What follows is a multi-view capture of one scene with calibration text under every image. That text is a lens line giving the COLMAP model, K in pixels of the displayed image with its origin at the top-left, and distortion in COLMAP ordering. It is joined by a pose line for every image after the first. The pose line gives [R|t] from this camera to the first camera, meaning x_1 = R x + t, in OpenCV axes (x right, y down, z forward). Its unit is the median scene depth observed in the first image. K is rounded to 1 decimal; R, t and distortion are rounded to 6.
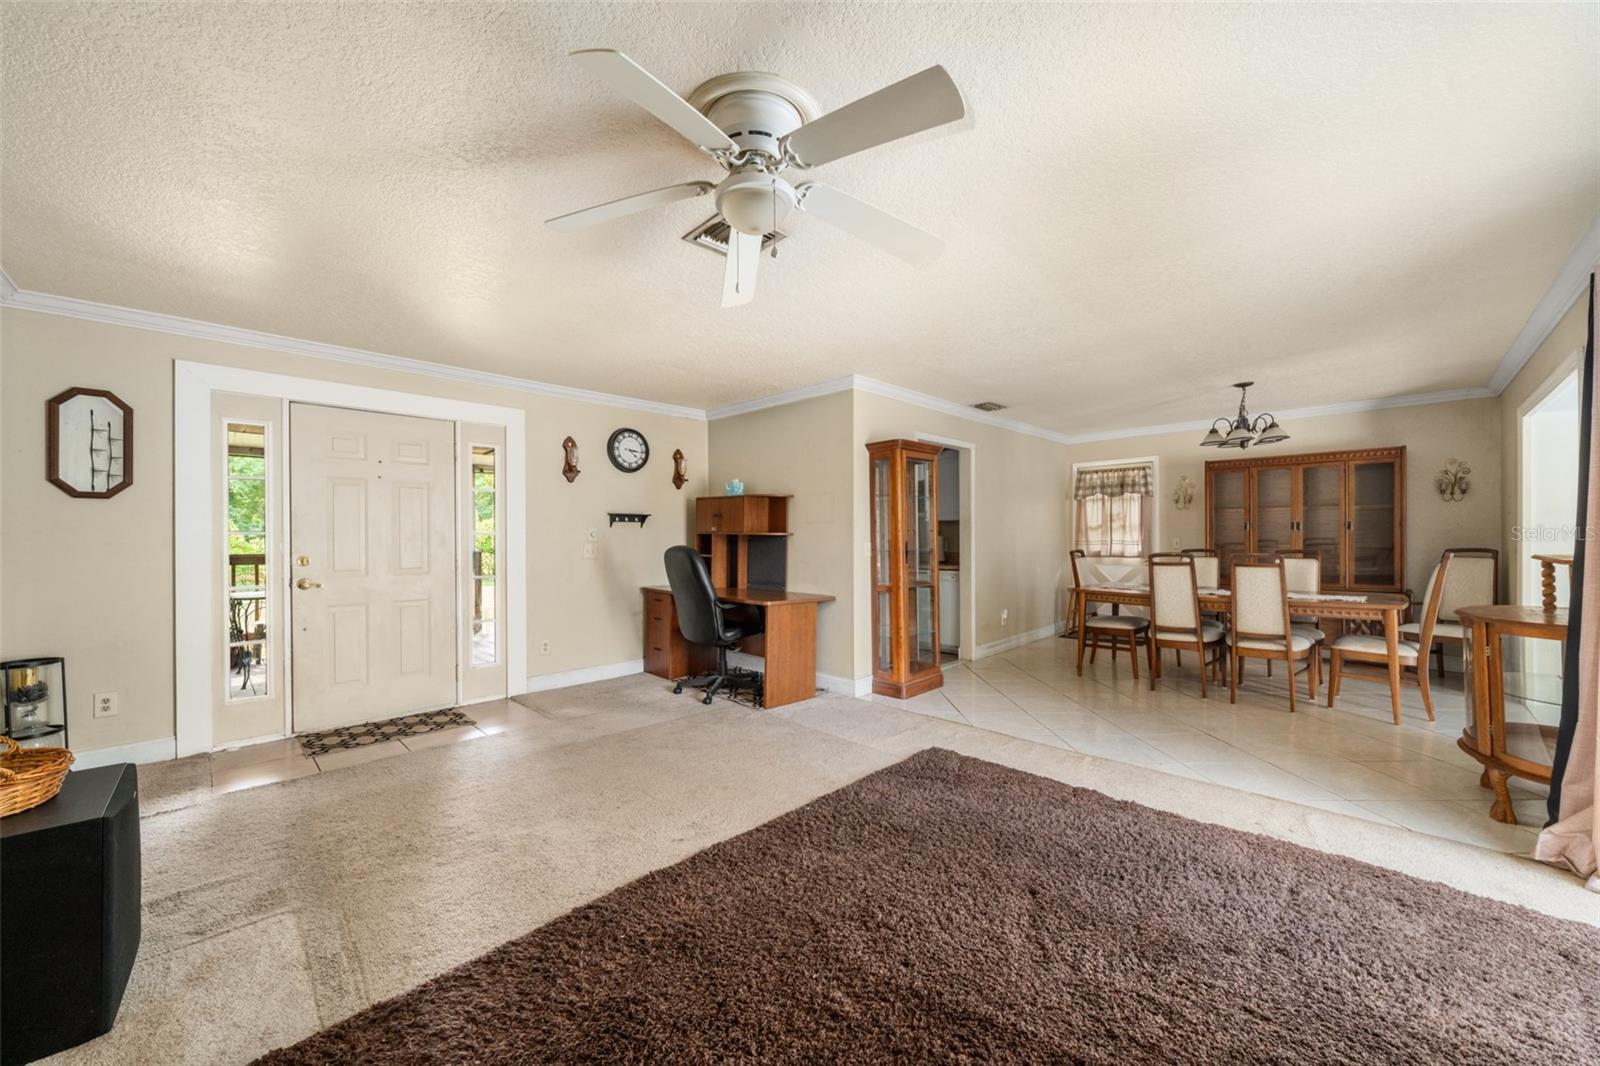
lens RADIAL K [[599.2, 0, 772.6], [0, 599.2, 534.8], [0, 0, 1]] dist [-0.005982, 0.000206]
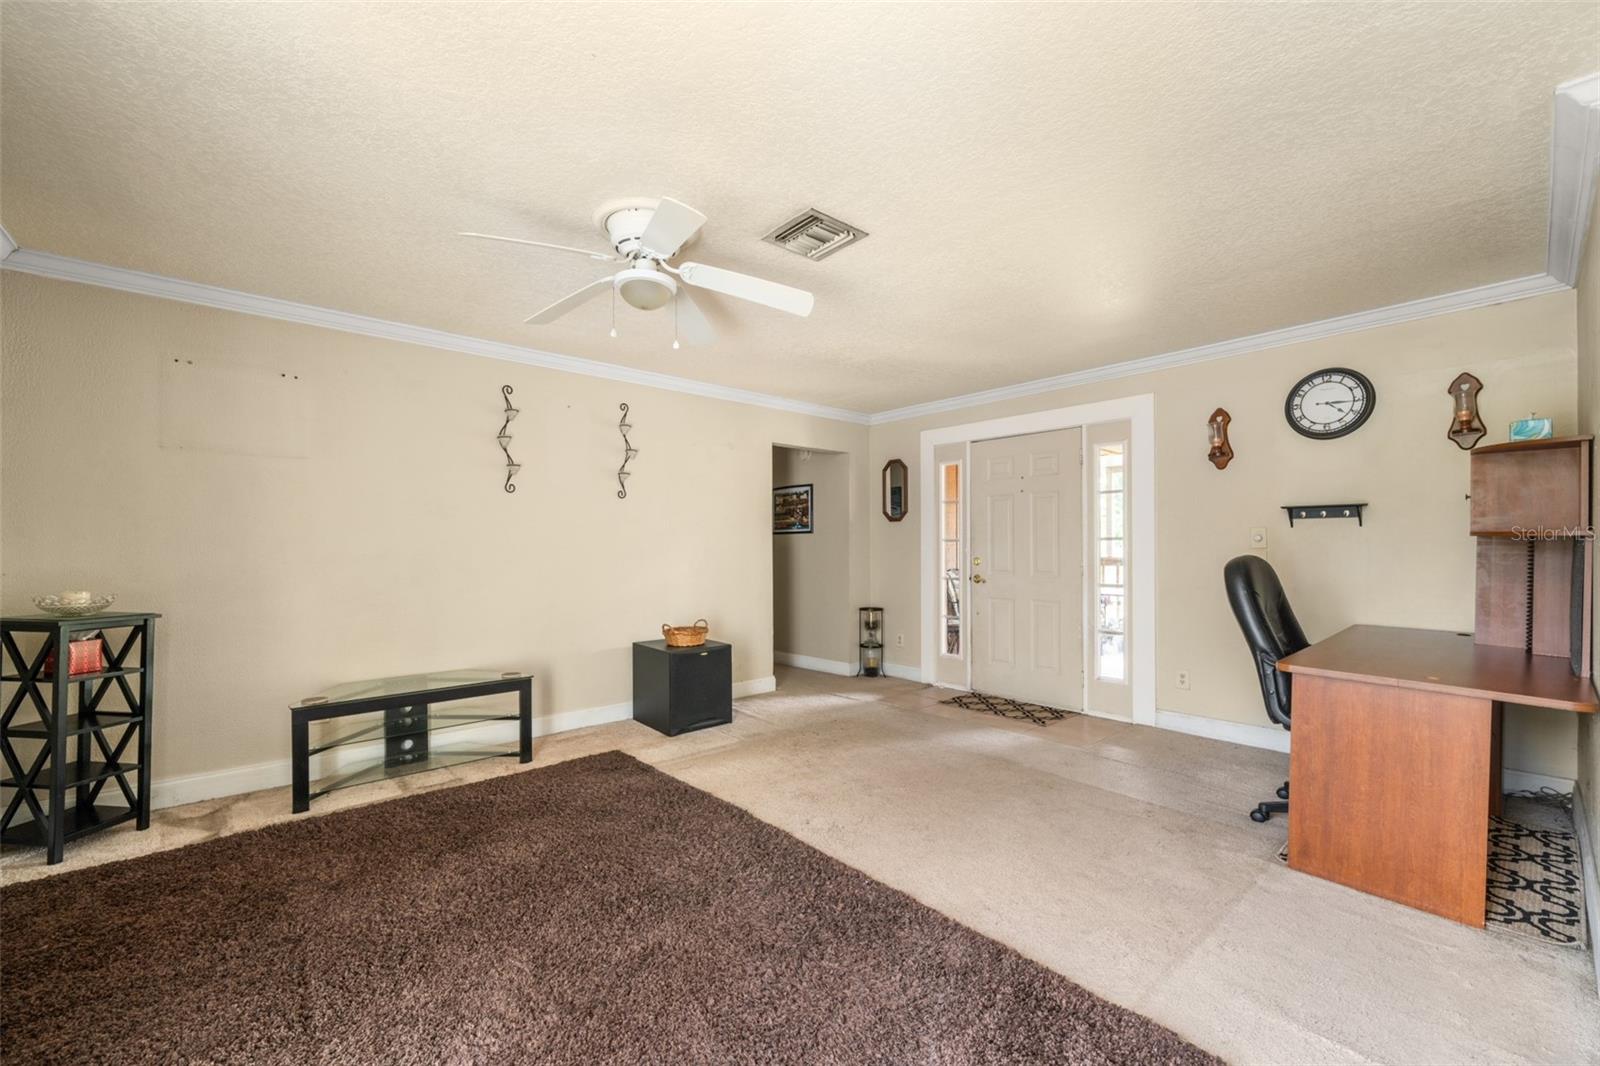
lens RADIAL K [[638.3, 0, 784.0], [0, 638.3, 545.7], [0, 0, 1]] dist [-0.000008, 0.000603]
pose [[-0.052940, 0.005803, -0.998581, 0.613136], [0.011332, 0.999922, 0.005210, -0.002768], [0.998533, -0.011040, -0.053001, 0.619173]]
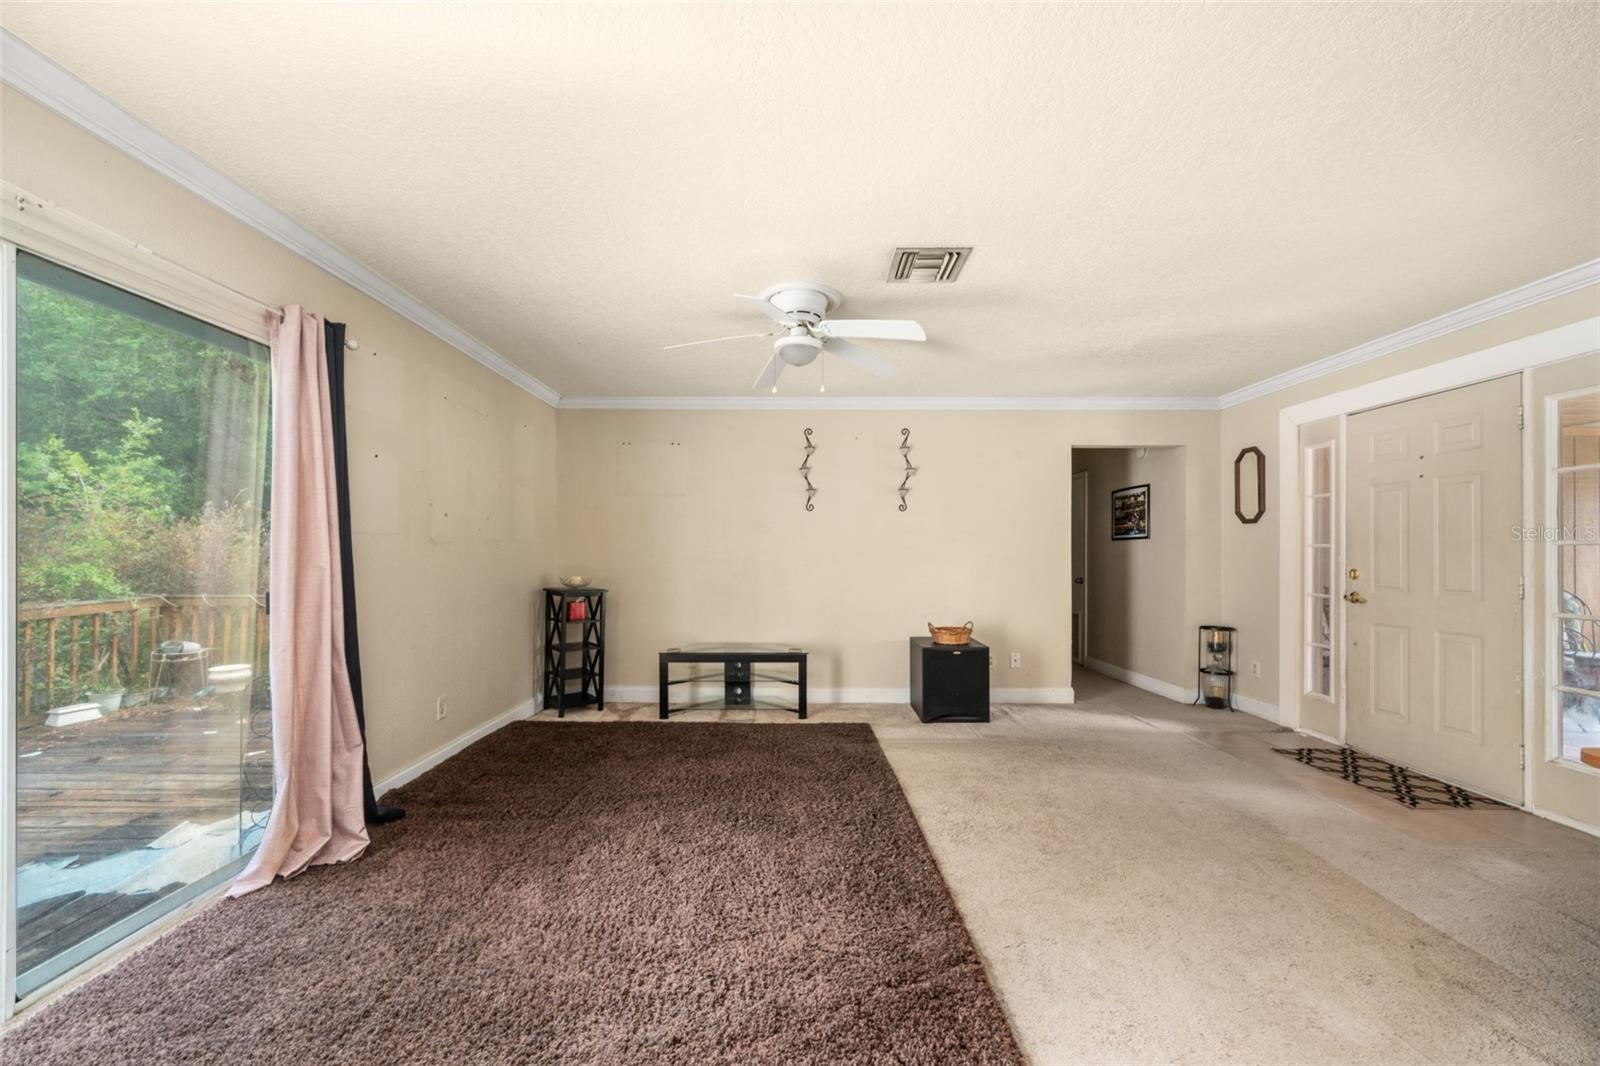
lens RADIAL K [[599.2, 0, 791.0], [0, 599.2, 550.2], [0, 0, 1]] dist [-0.005982, 0.000206]
pose [[-0.691413, 0.002267, -0.722456, 0.539957], [0.009426, 0.999938, -0.005883, 0.001343], [0.722398, -0.010878, -0.691391, 0.961744]]
